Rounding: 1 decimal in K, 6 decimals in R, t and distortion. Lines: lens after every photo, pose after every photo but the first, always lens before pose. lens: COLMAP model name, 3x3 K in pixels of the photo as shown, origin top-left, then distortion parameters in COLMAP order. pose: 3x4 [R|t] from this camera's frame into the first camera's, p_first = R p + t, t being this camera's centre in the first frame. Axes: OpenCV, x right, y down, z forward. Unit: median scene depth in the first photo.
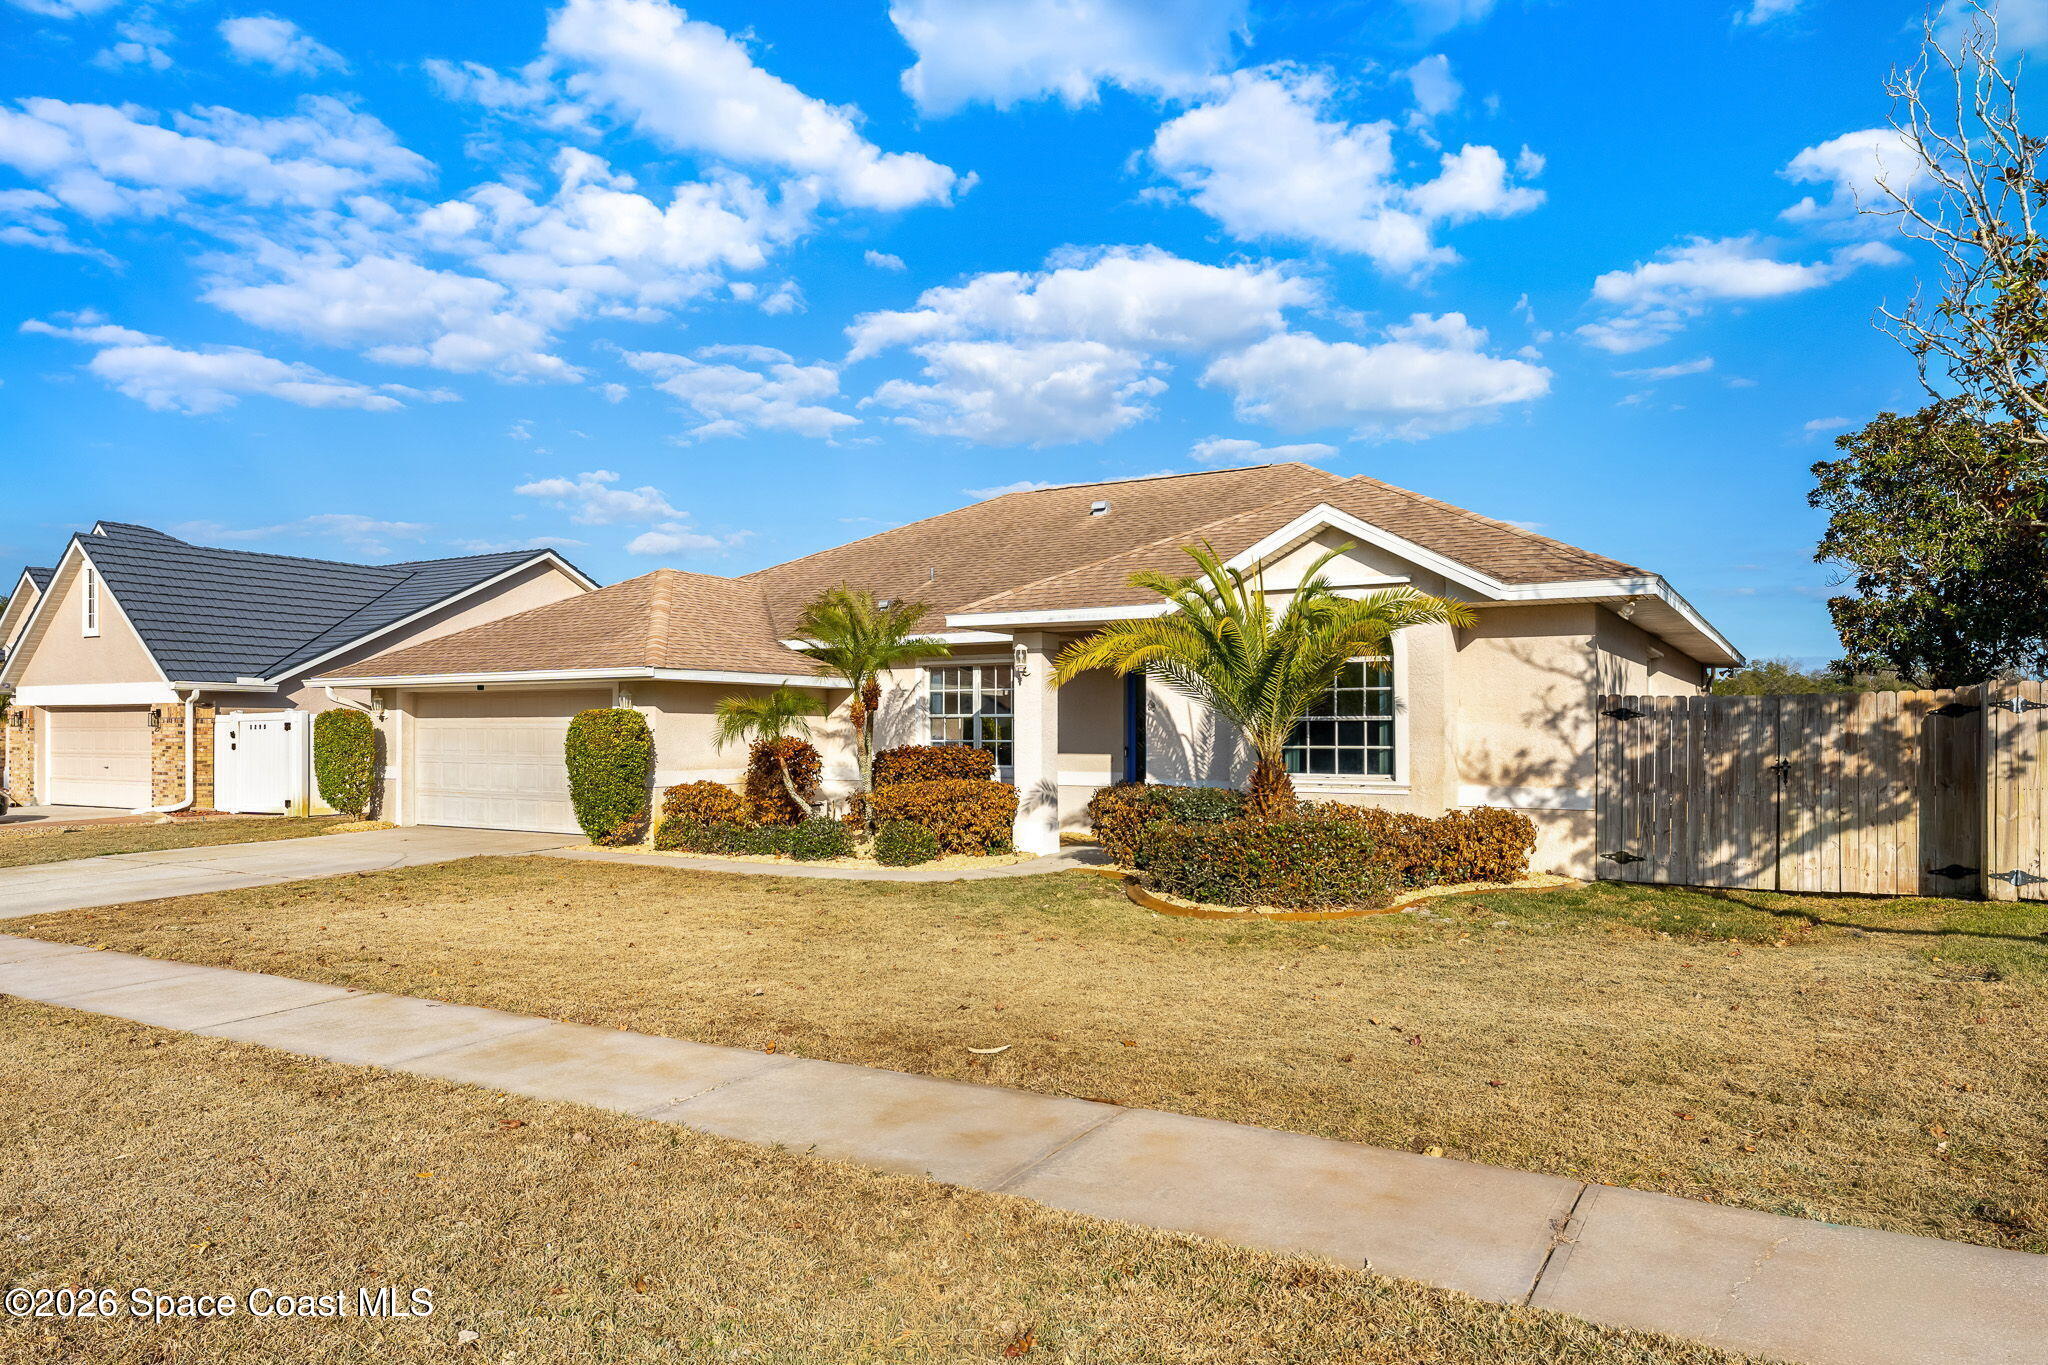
lens RADIAL K [[1314.6, 0, 1021.7], [0, 1314.6, 724.0], [0, 0, 1]] dist [-0.002391, -0.000351]
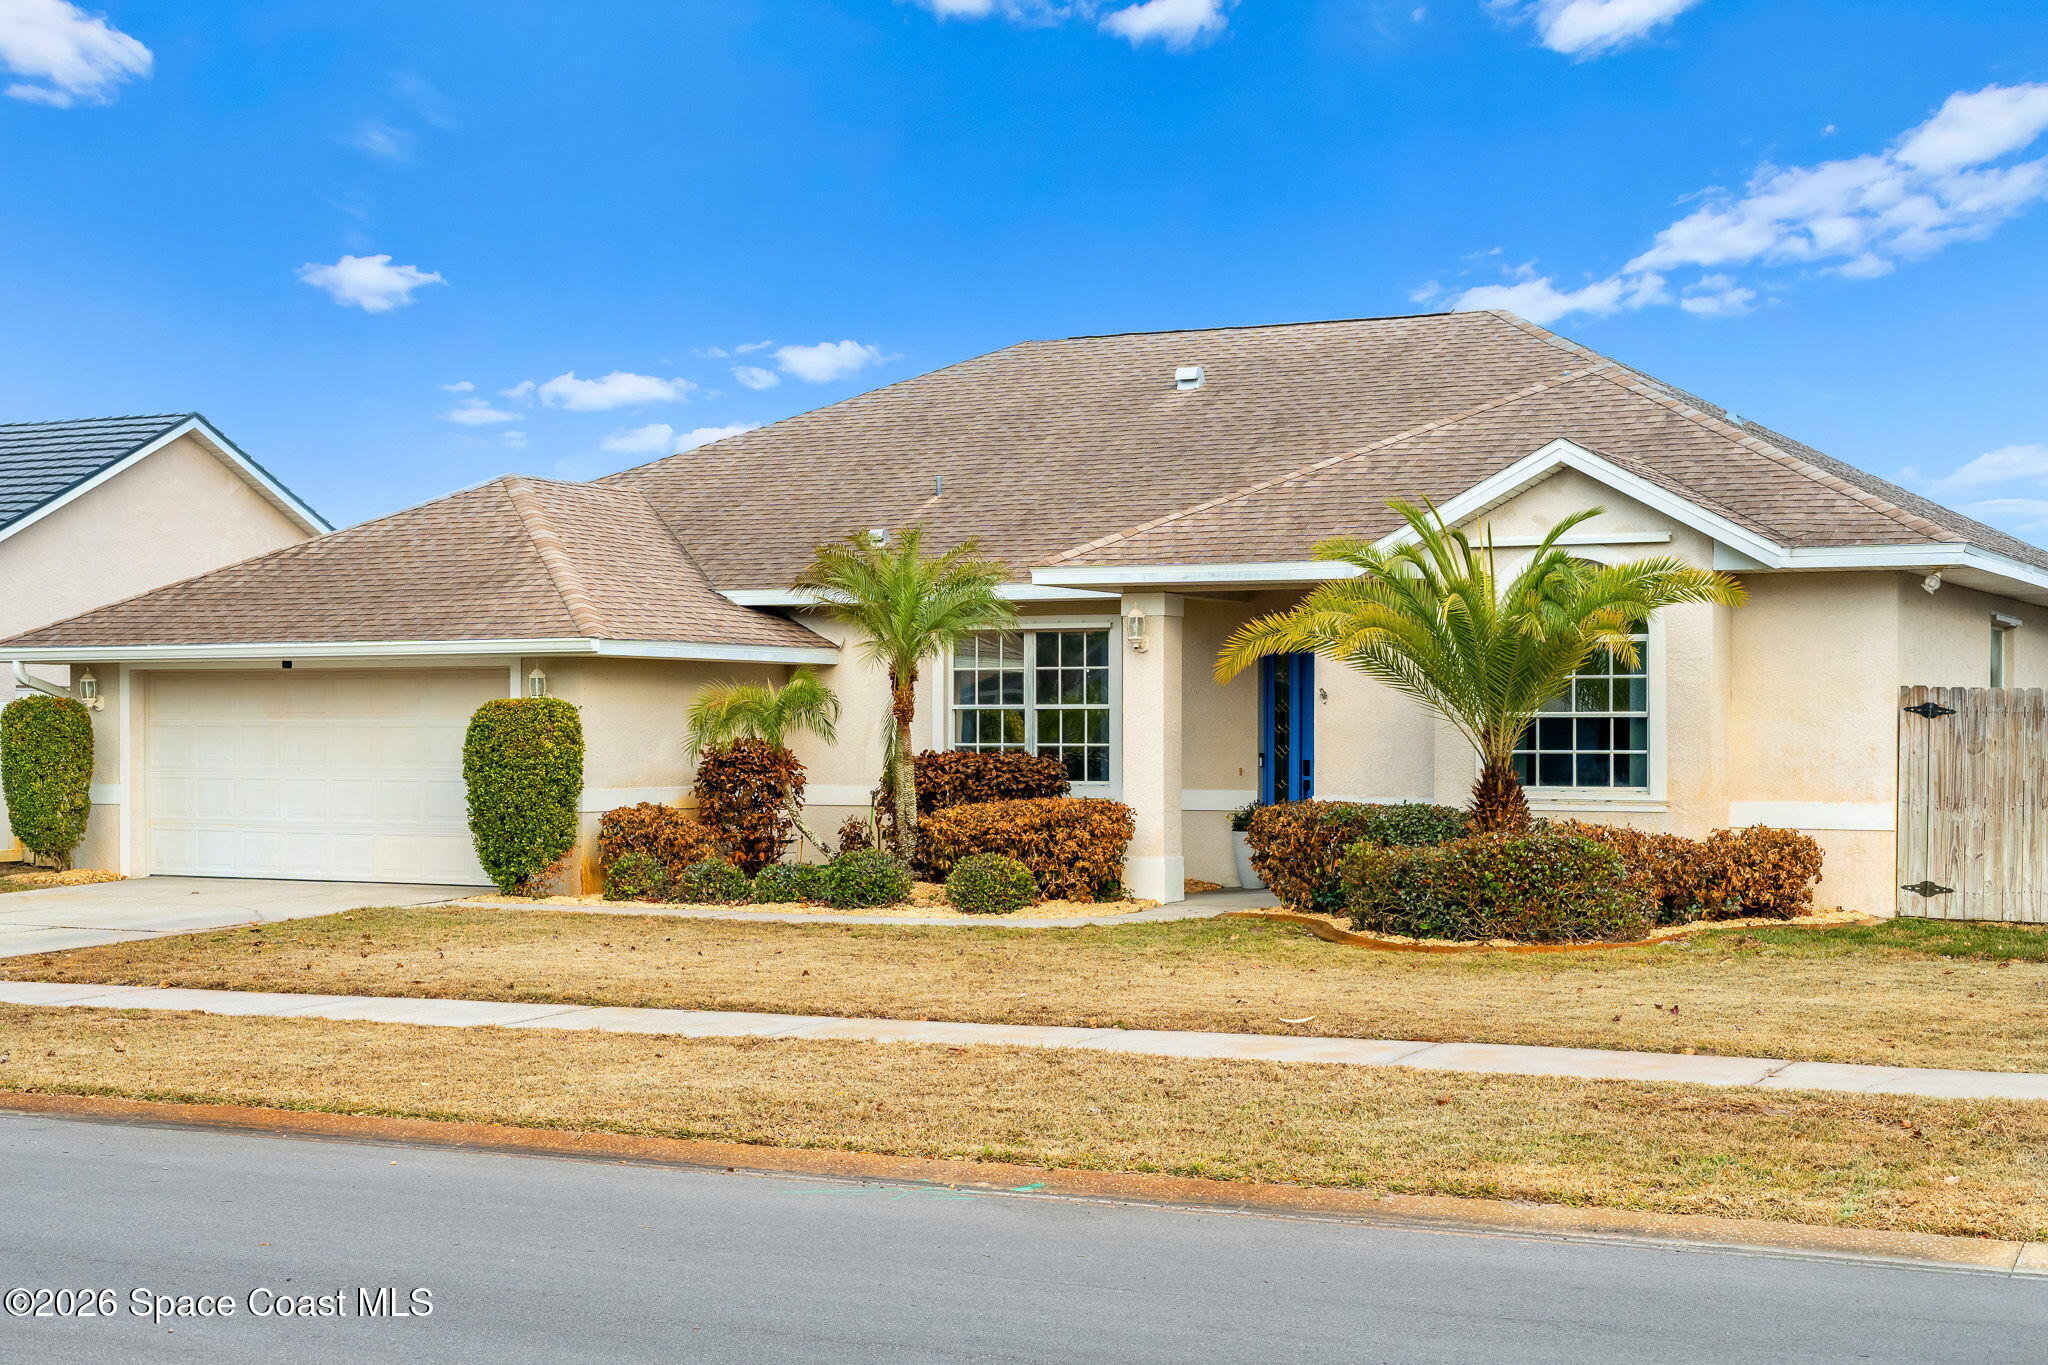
lens RADIAL K [[2900.5, 0, 1018.4], [0, 2900.5, 777.7], [0, 0, 1]] dist [-0.003096, 0.027367]
pose [[0.997646, -0.000846, 0.068574, -0.170851], [-0.000714, 0.999741, 0.022732, -0.004883], [-0.068576, -0.022728, 0.997387, -0.568954]]
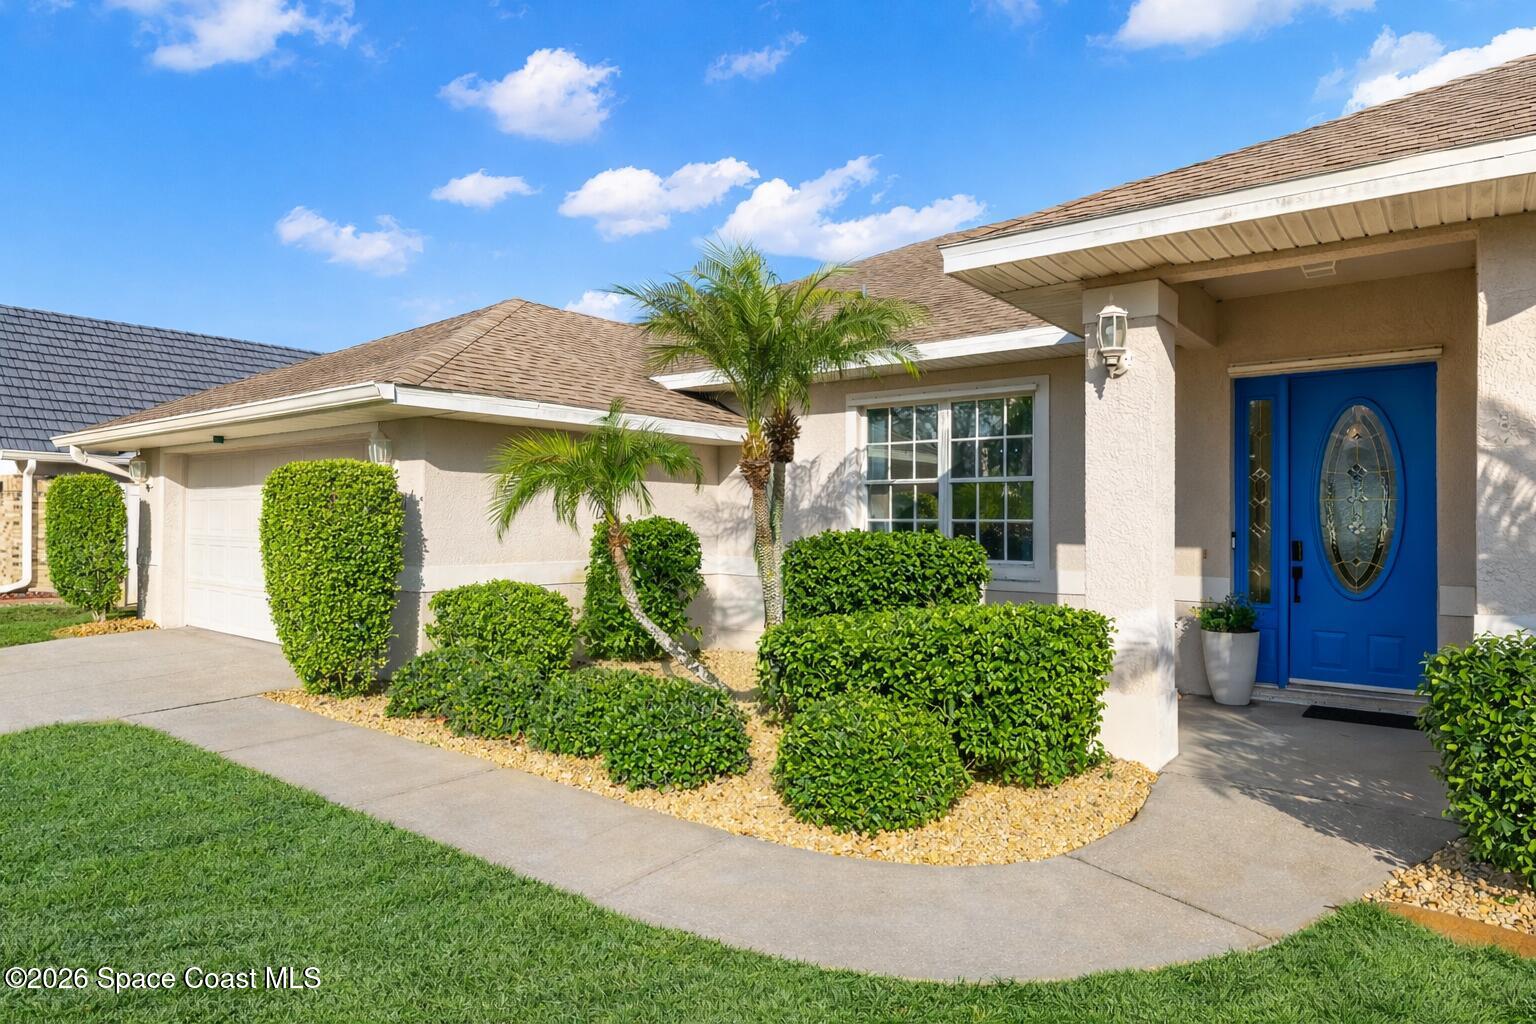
lens RADIAL K [[915.0, 0, 768.0], [0, 915.0, 512.0], [0, 0, 1]] dist [0.001189, 0.000973]
pose [[0.992384, 0.005880, -0.123043, -0.078020], [-0.006145, 0.999980, -0.001779, 0.012051], [0.123030, 0.002522, 0.992400, 0.663853]]
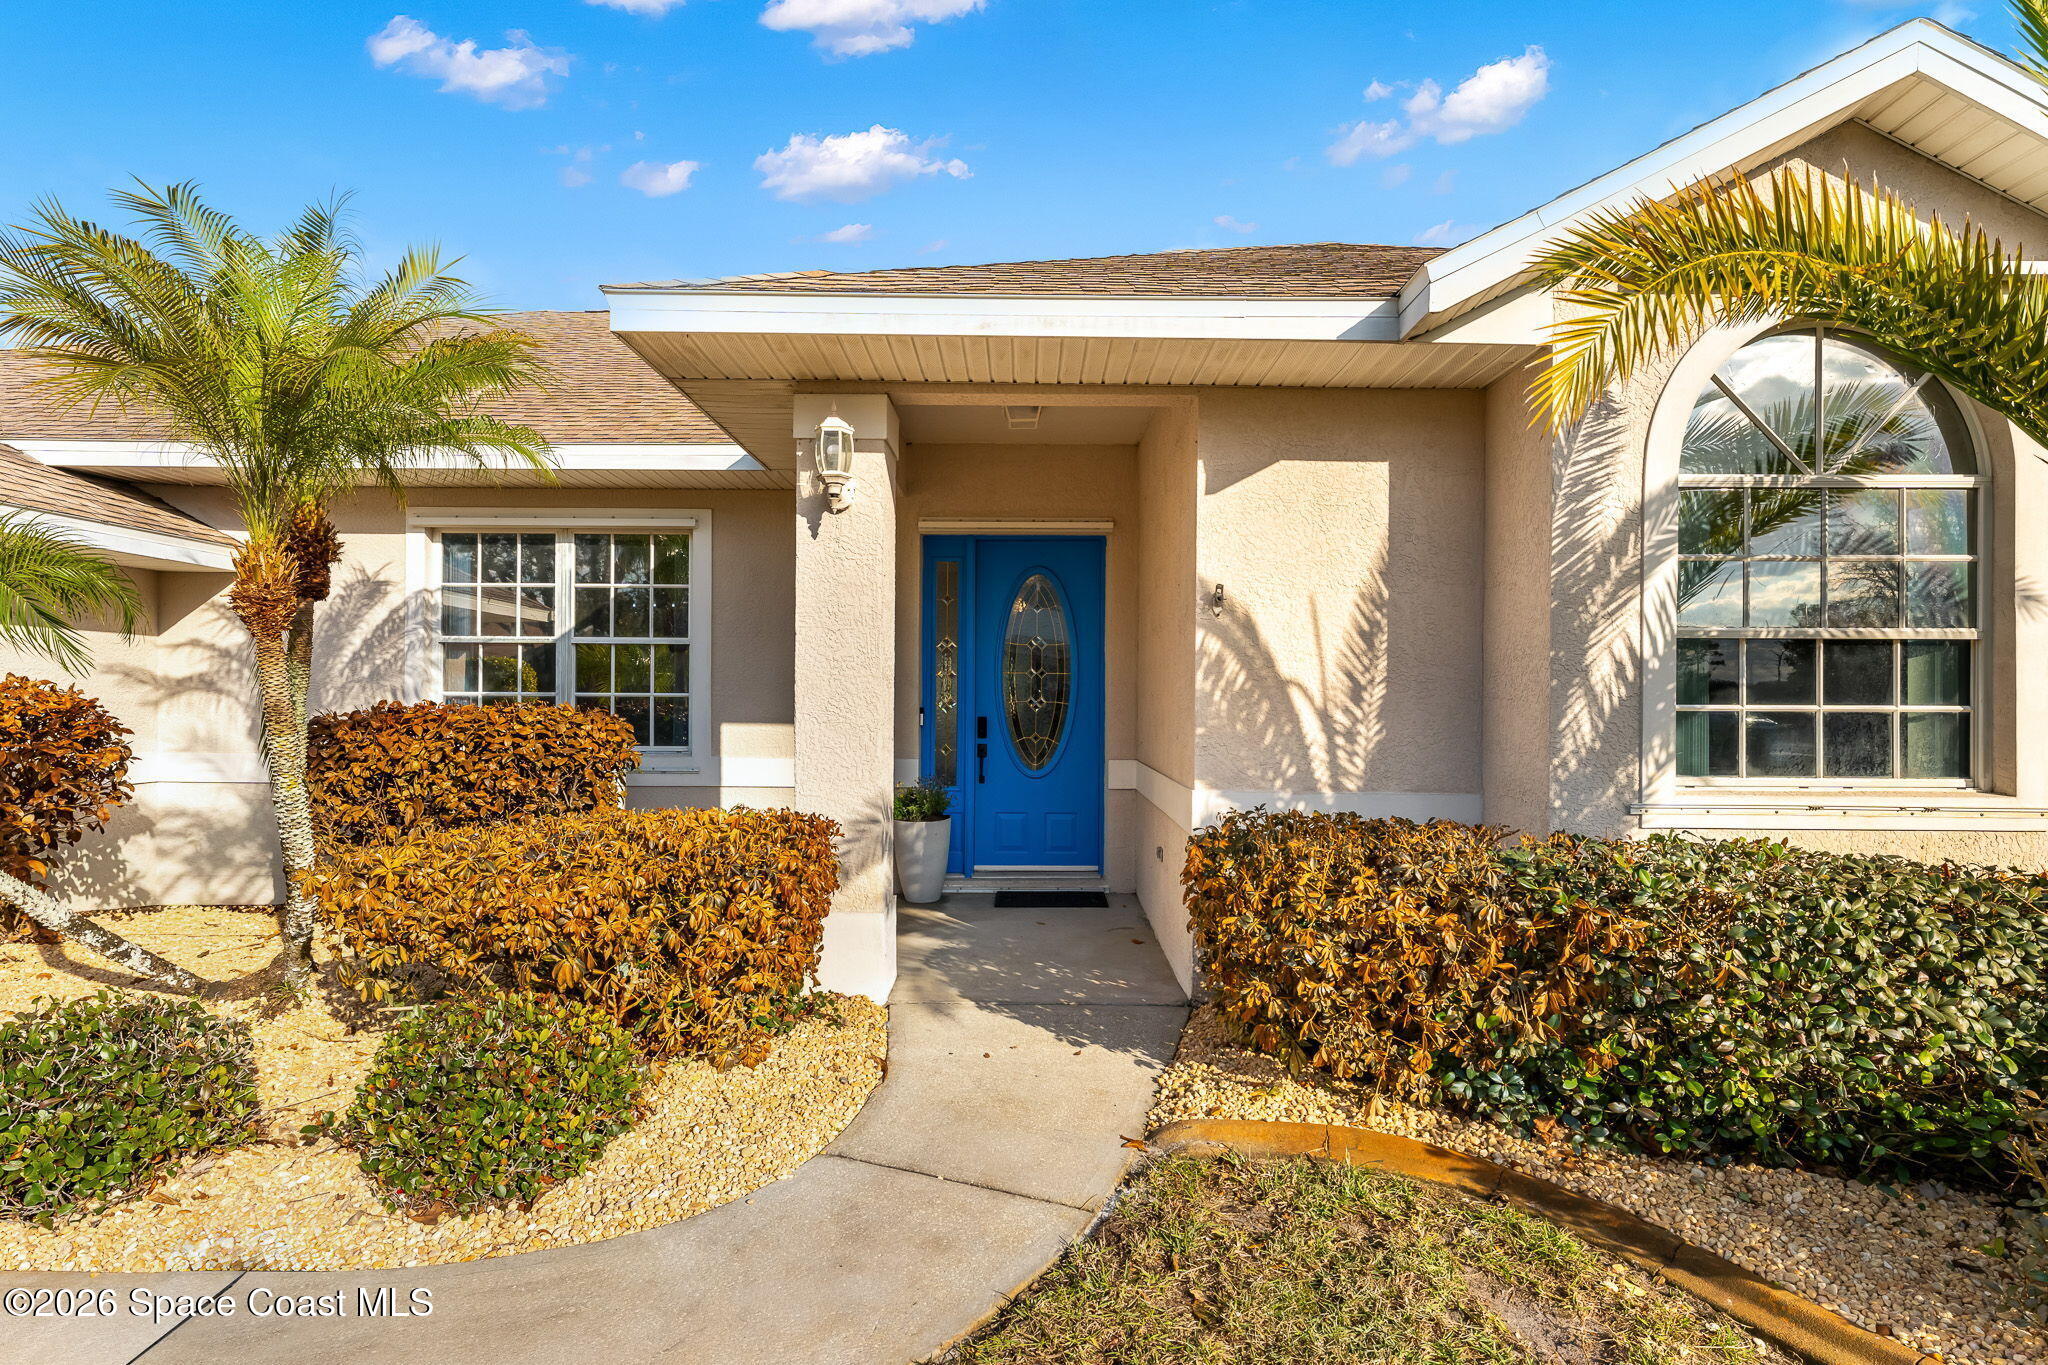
lens RADIAL K [[1032.3, 0, 1029.6], [0, 1032.3, 706.0], [0, 0, 1]] dist [-0.000805, -0.000424]
pose [[0.860659, 0.002841, 0.509175, -0.095504], [-0.010852, 0.999860, 0.012764, 0.012761], [-0.509067, -0.016511, 0.860569, 0.723819]]
